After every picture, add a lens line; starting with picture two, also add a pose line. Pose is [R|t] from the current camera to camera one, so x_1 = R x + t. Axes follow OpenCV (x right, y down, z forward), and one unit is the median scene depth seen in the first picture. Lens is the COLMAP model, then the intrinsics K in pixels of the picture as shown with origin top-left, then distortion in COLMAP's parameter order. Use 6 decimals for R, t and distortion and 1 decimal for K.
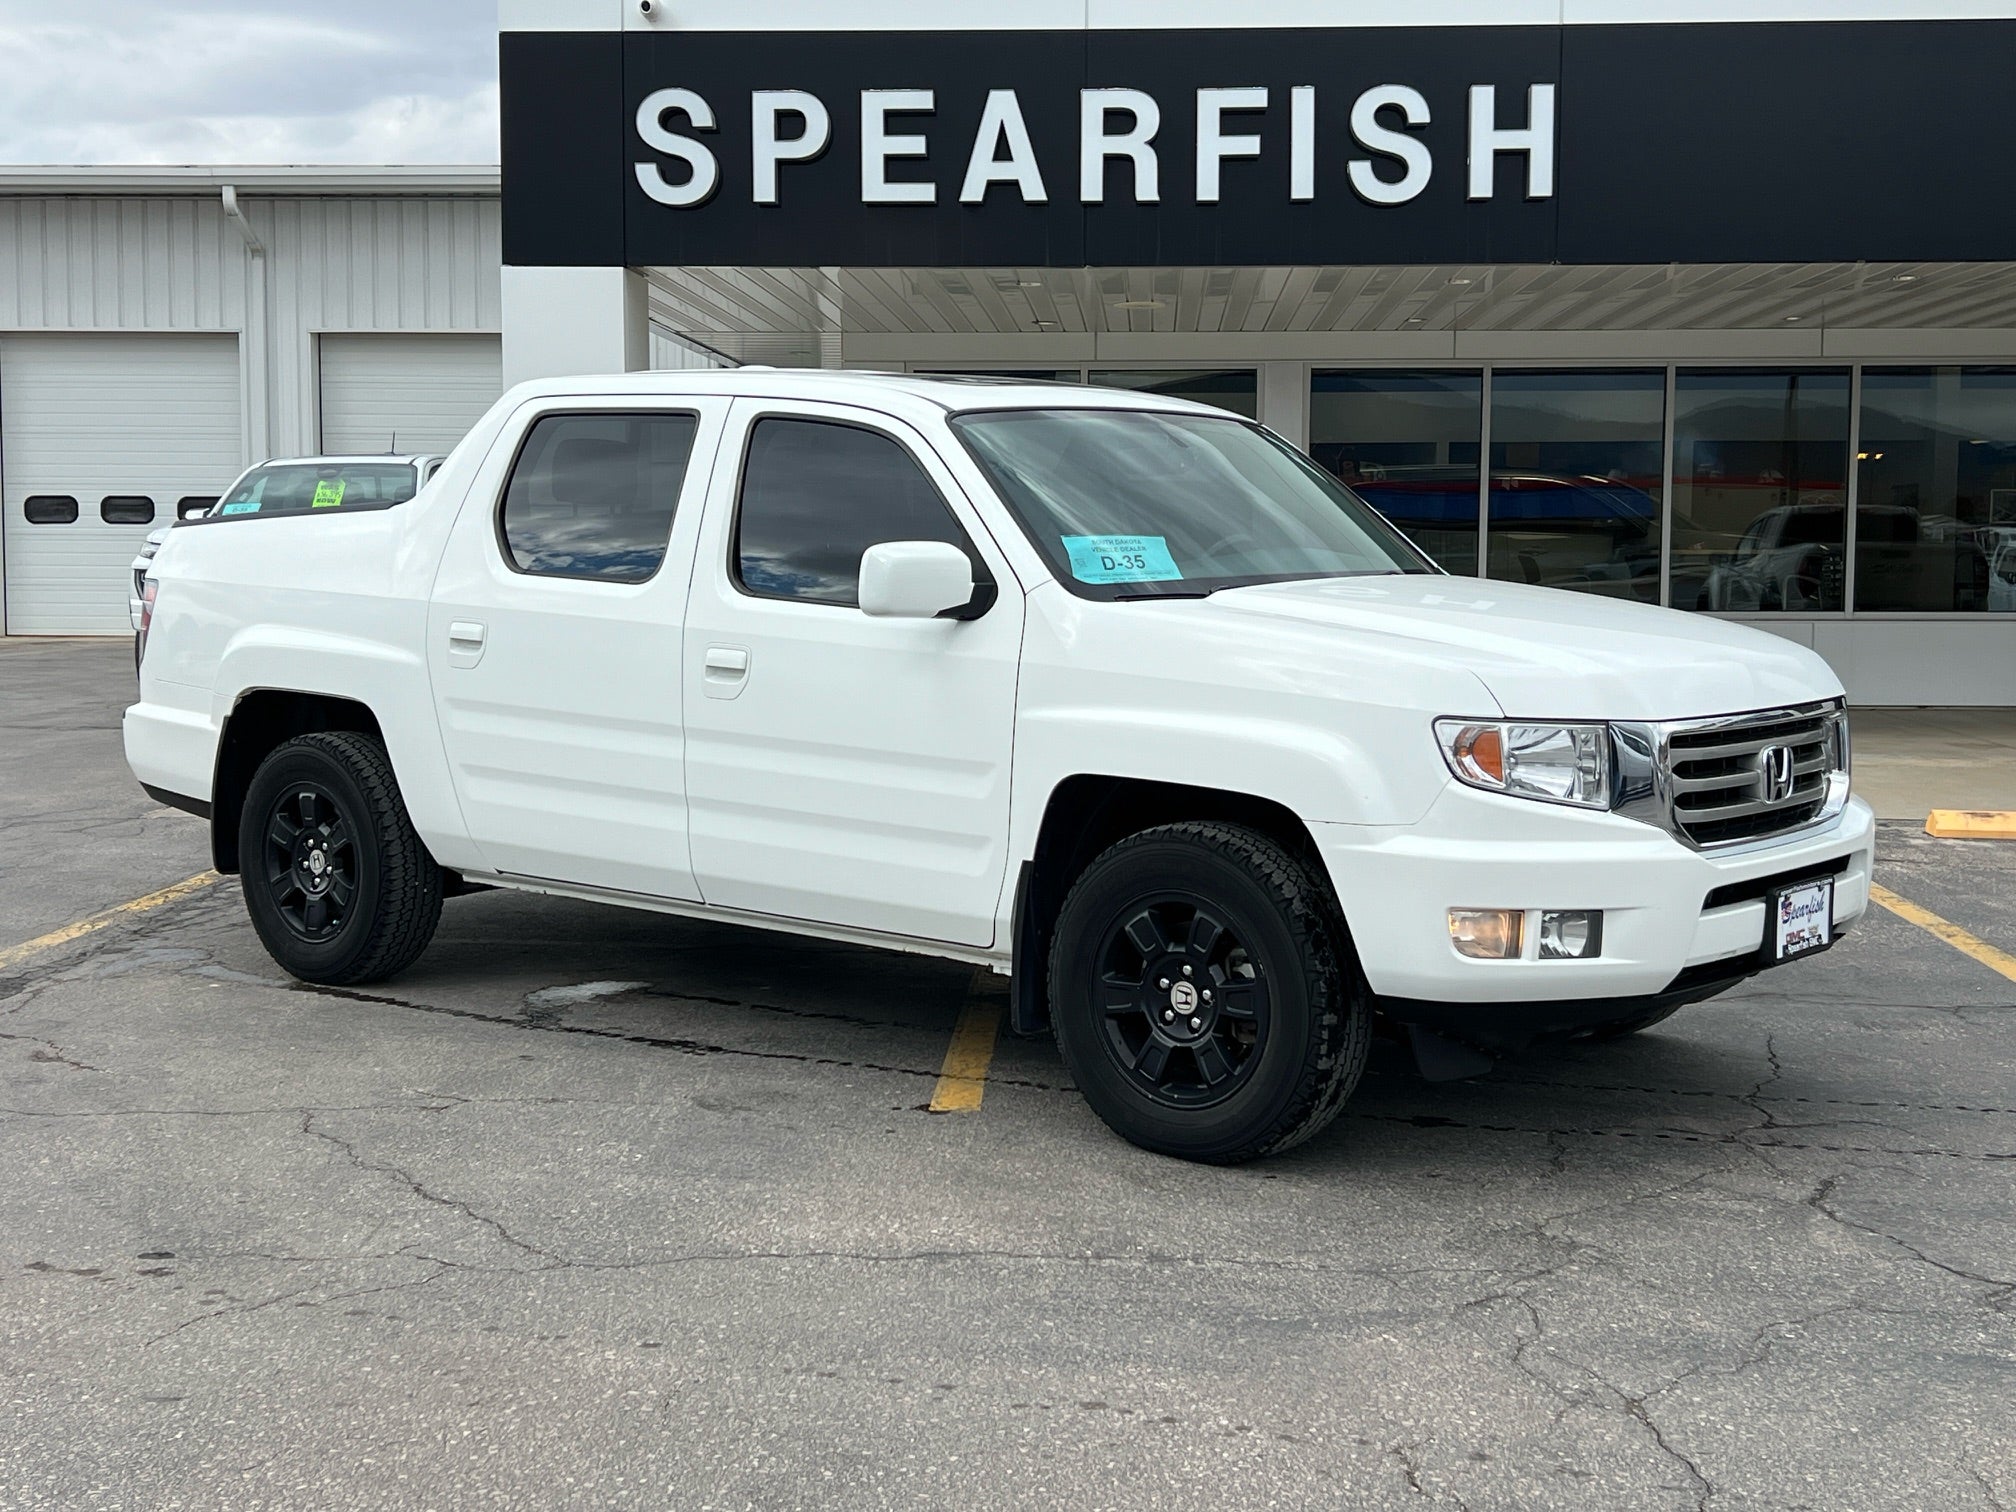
lens RADIAL K [[2505.2, 0, 1008.0], [0, 2505.2, 756.0], [0, 0, 1]] dist [0.063837, -0.057623]
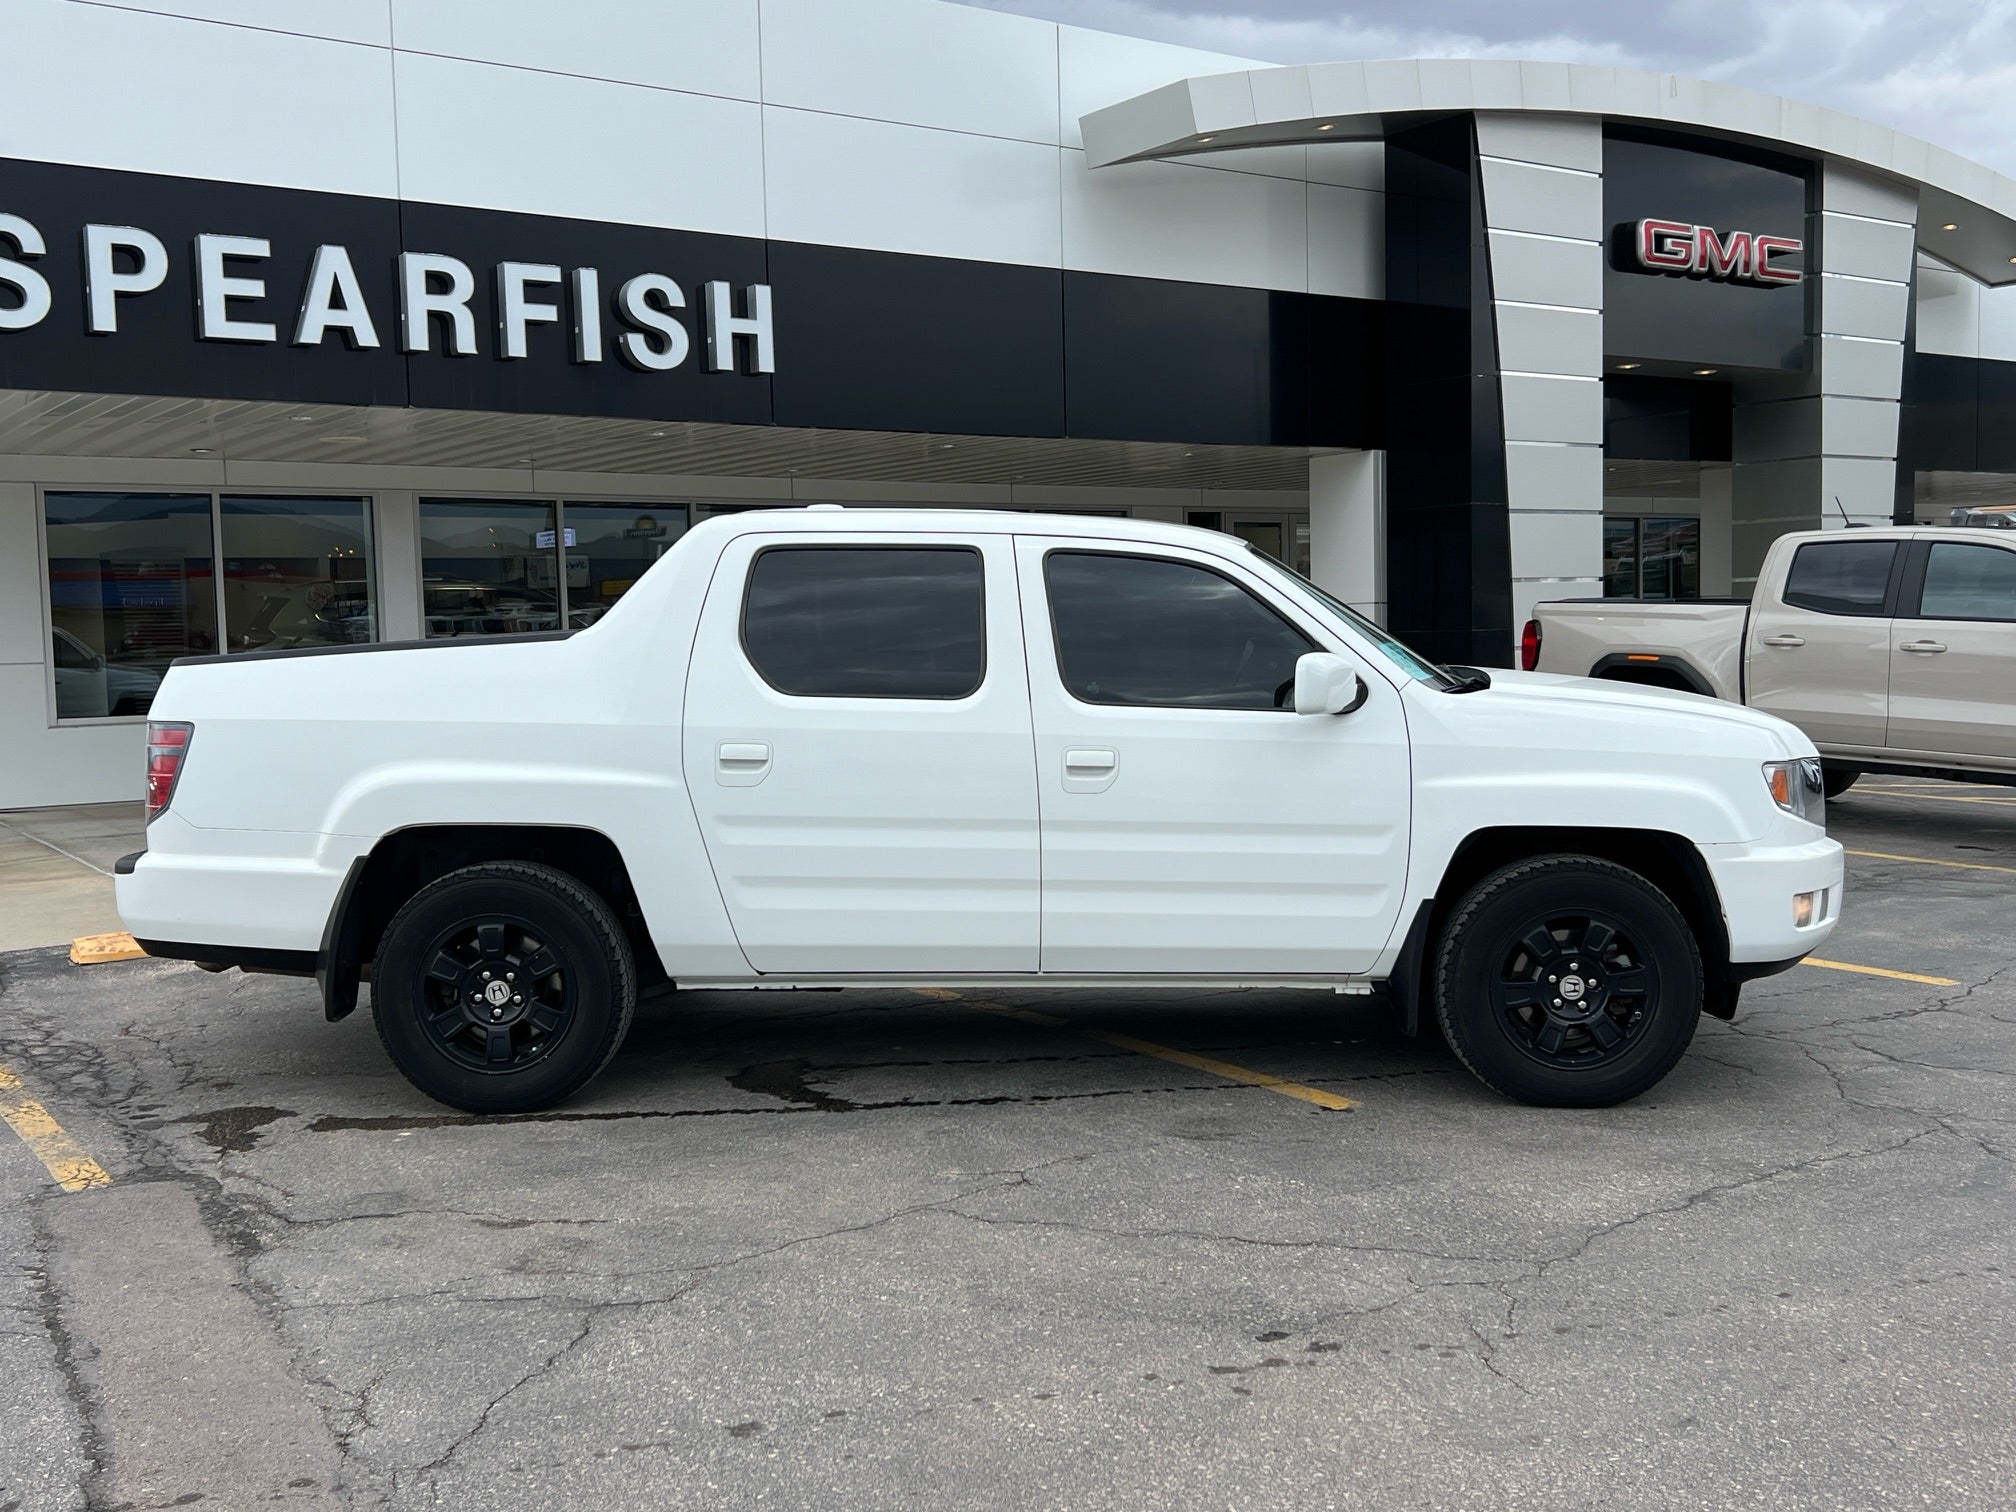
lens RADIAL K [[1997.8, 0, 1004.3], [0, 1997.8, 730.2], [0, 0, 1]] dist [0.112343, -0.277481]
pose [[0.787745, -0.053299, 0.613691, -0.589226], [0.075845, 0.997062, -0.010760, -0.037136], [-0.611315, 0.055021, 0.789473, 0.236852]]
